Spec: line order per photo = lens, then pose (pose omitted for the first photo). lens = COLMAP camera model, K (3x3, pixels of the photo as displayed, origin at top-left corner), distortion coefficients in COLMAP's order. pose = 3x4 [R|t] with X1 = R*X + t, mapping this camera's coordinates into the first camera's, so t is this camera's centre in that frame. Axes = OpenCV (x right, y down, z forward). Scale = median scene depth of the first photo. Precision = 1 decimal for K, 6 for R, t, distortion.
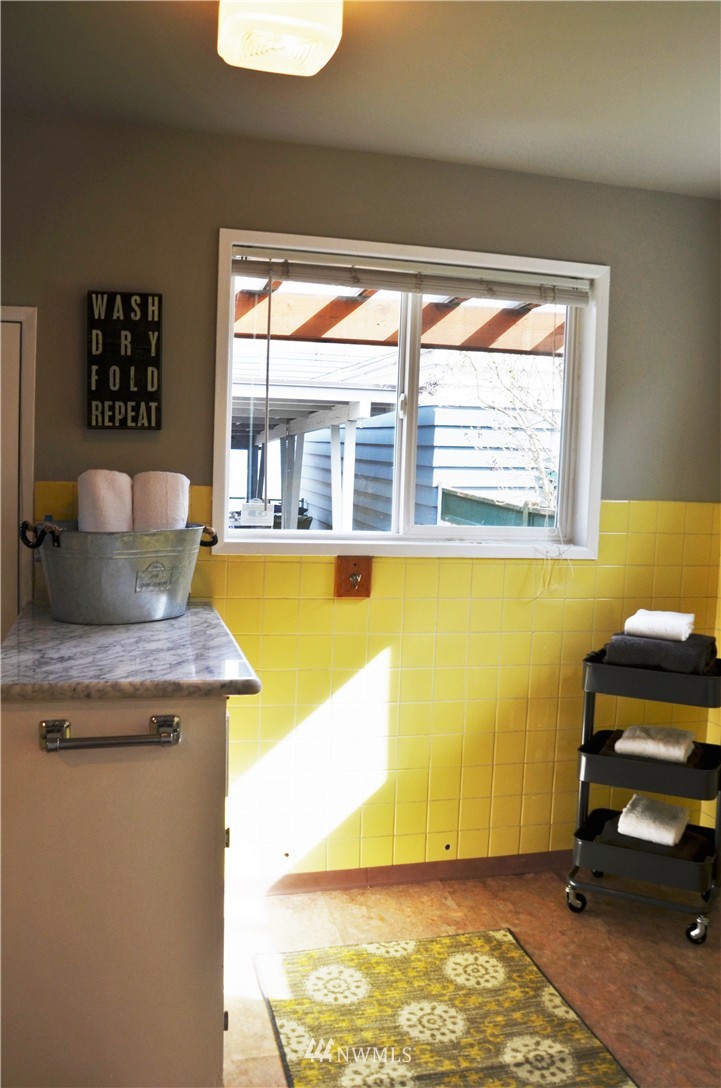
lens RADIAL K [[931.5, 0, 346.4], [0, 931.5, 526.9], [0, 0, 1]] dist [-0.128720, 0.127510]
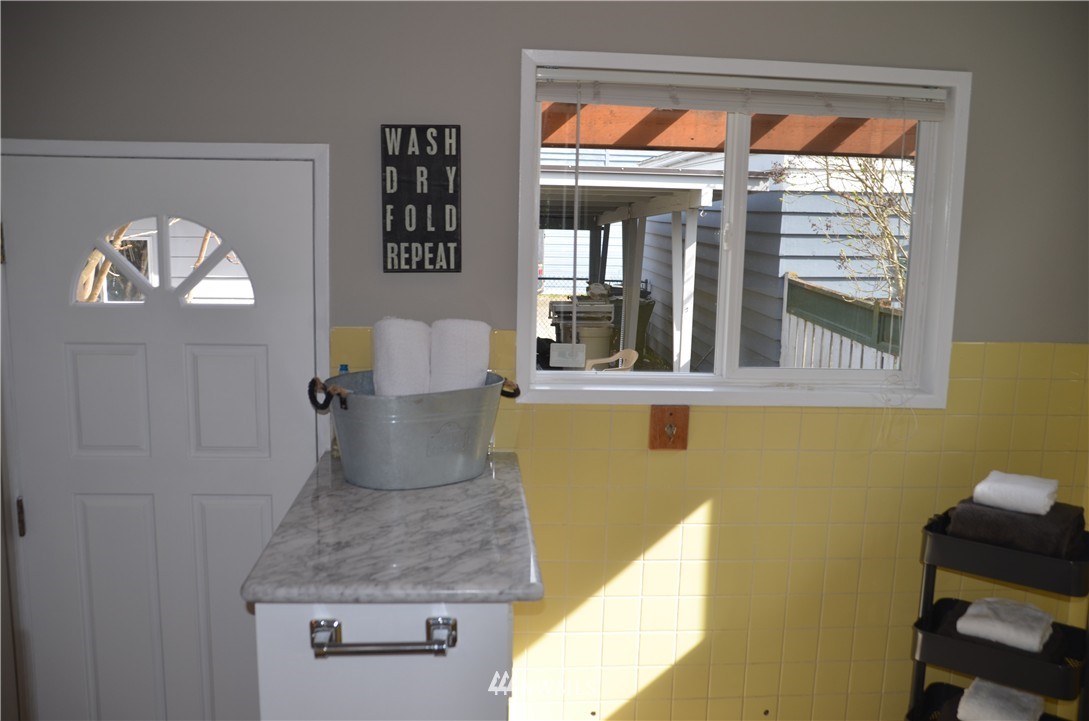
lens RADIAL K [[932.4, 0, 544.5], [0, 932.4, 360.5], [0, 0, 1]] dist [-0.128720, 0.127510]
pose [[0.986545, 0.014100, -0.162883, 0.037819], [-0.002134, 0.997300, 0.073408, -0.085696], [0.163478, -0.072072, 0.983911, 0.084348]]
